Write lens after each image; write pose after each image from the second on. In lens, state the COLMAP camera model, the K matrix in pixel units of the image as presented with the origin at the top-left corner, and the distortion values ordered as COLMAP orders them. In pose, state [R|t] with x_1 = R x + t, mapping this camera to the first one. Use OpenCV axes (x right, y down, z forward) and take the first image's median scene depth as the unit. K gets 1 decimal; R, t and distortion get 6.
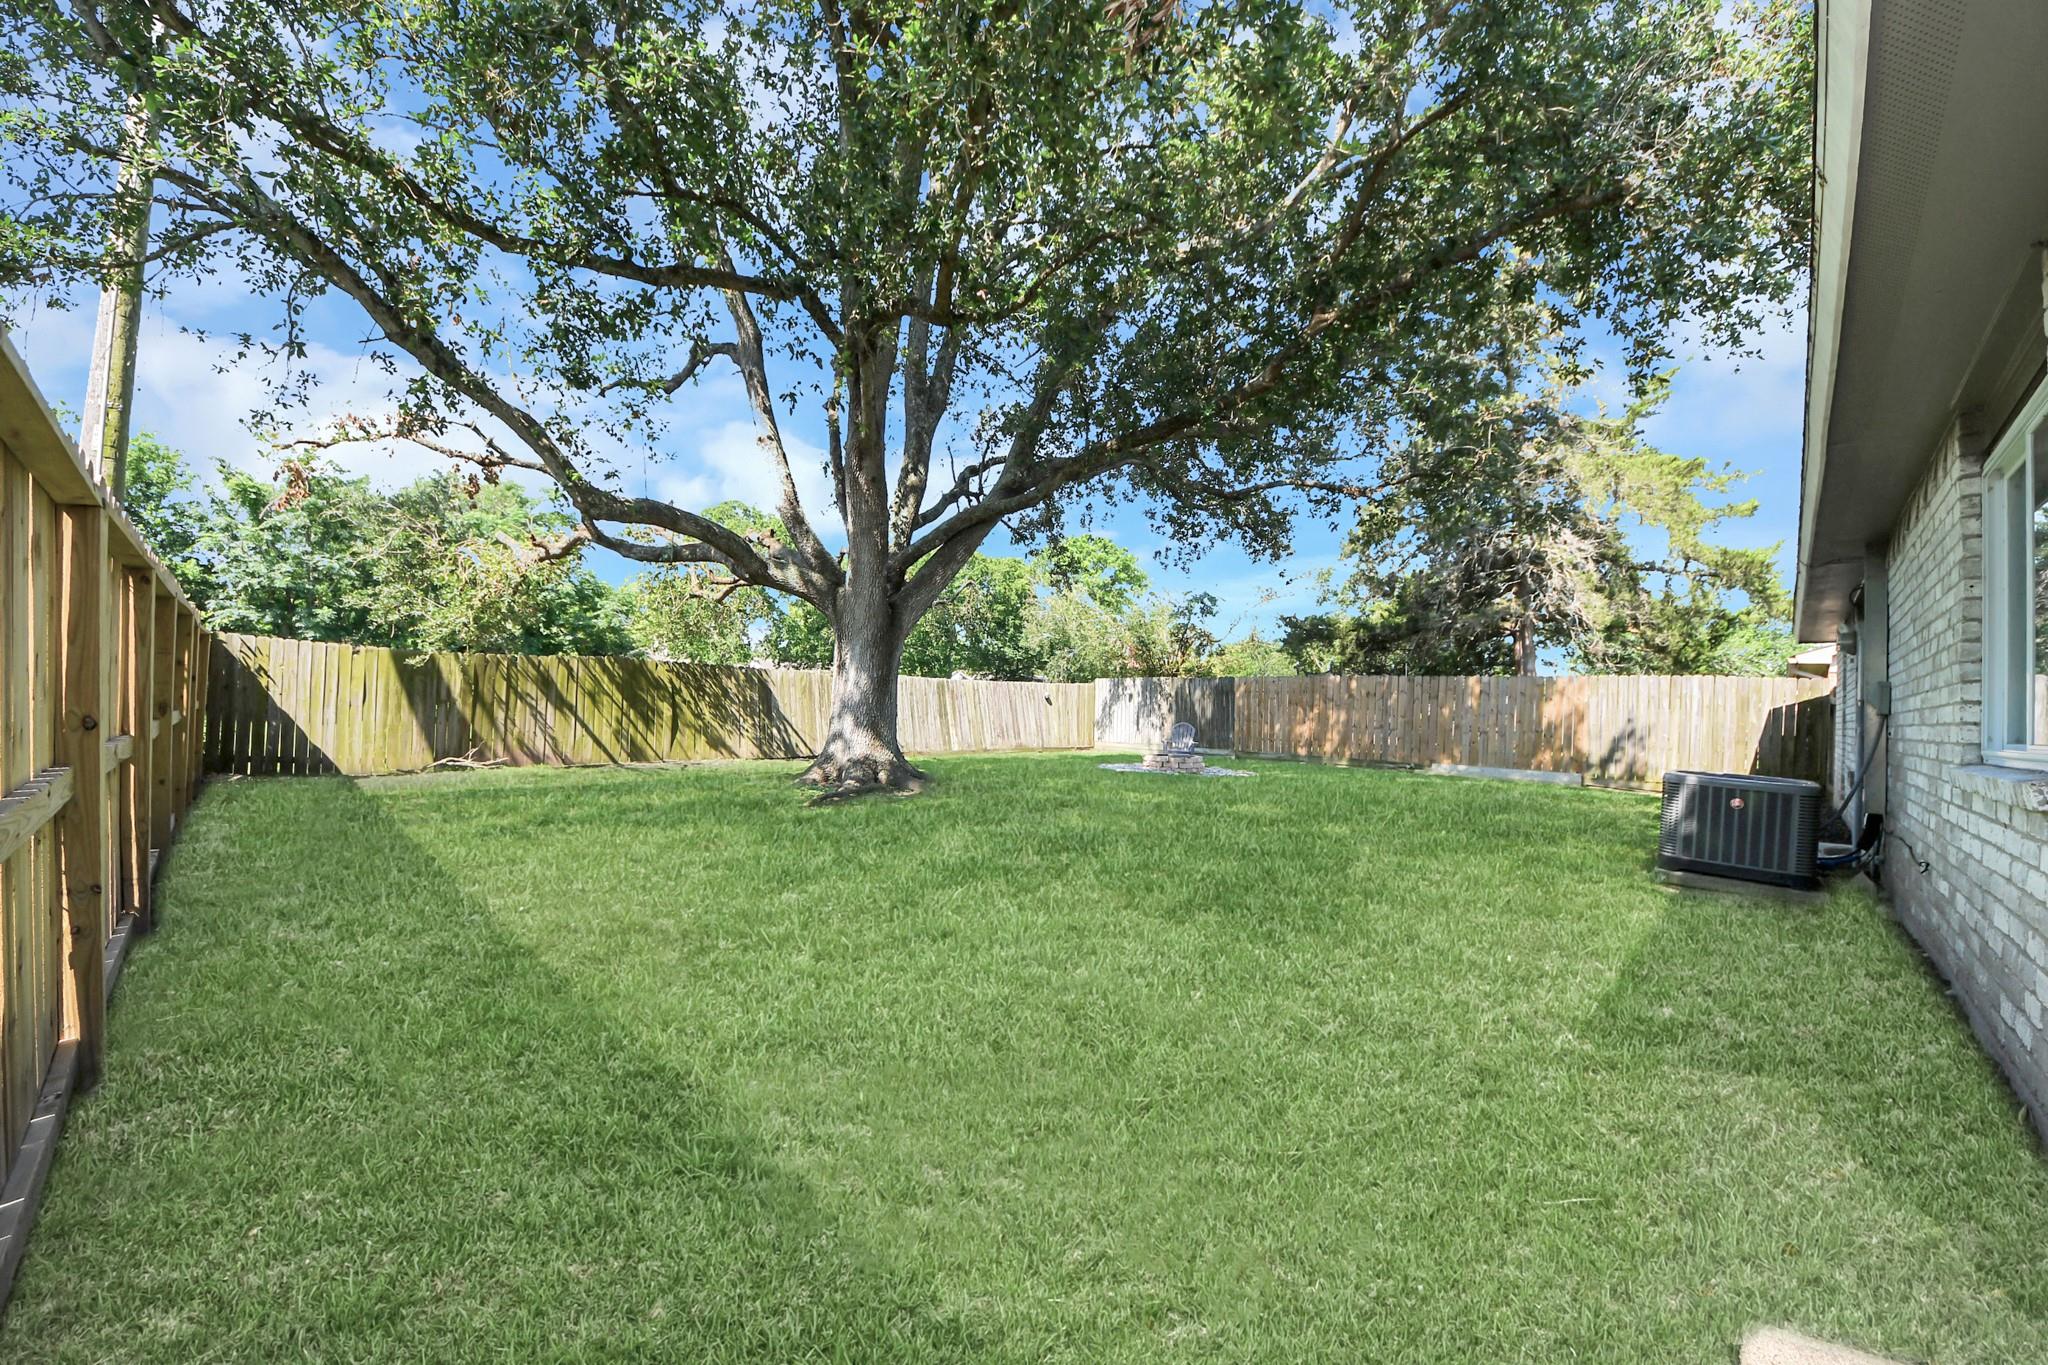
lens RADIAL K [[749.6, 0, 1087.7], [0, 749.6, 694.3], [0, 0, 1]] dist [-0.002107, -0.000047]
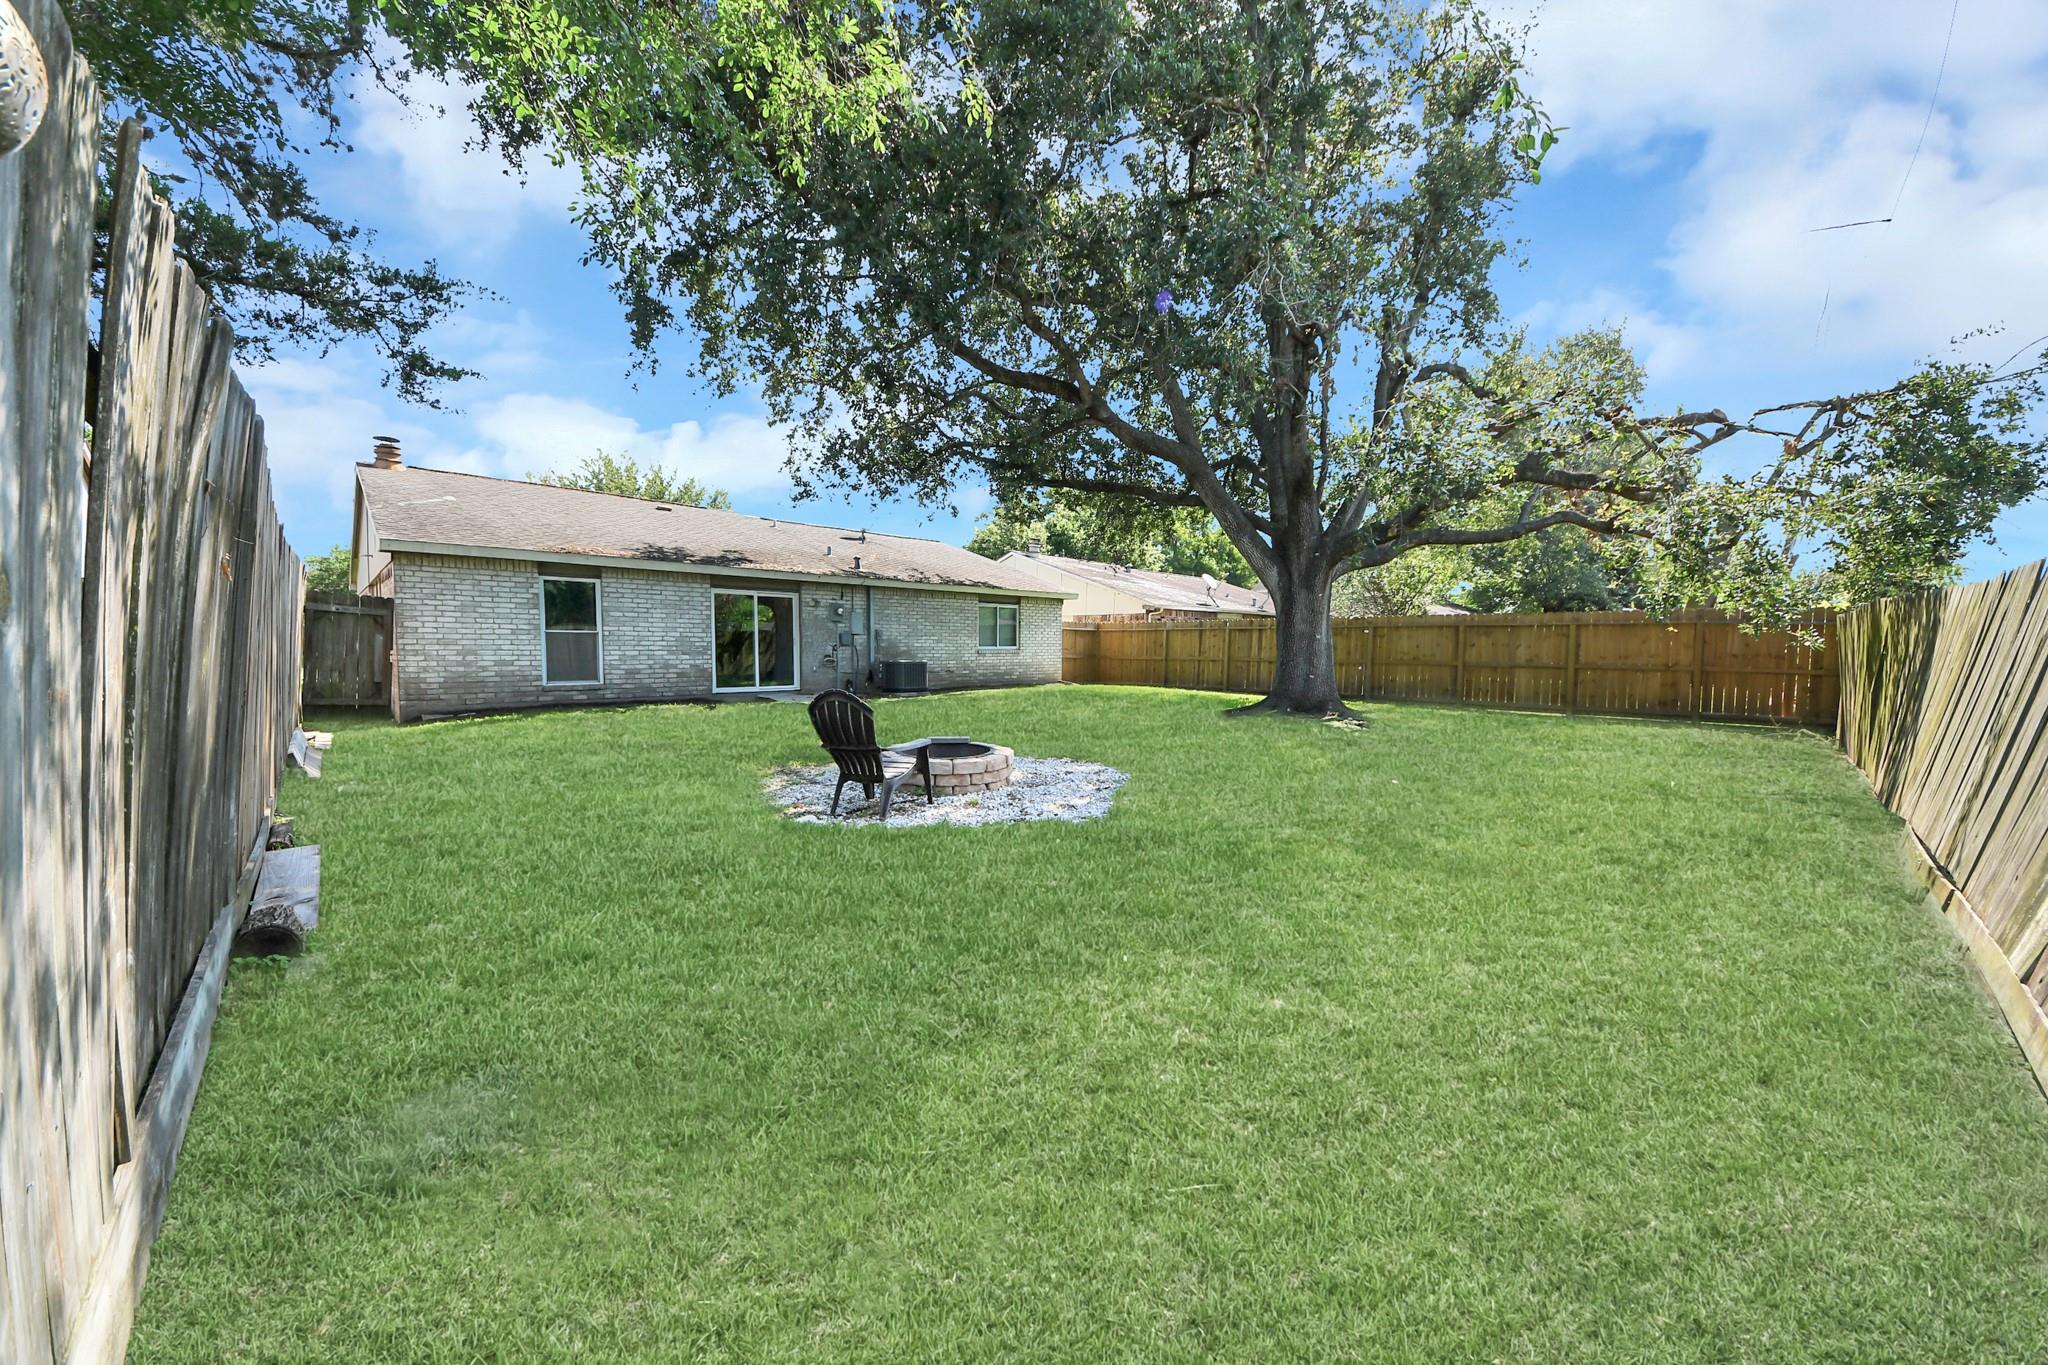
lens RADIAL K [[749.6, 0, 1019.4], [0, 749.6, 686.6], [0, 0, 1]] dist [-0.002107, -0.000047]
pose [[0.999196, -0.040036, 0.002049, 0.427960], [0.040035, 0.999198, 0.000484, -0.033071], [-0.002067, -0.000402, 0.999998, -0.046172]]
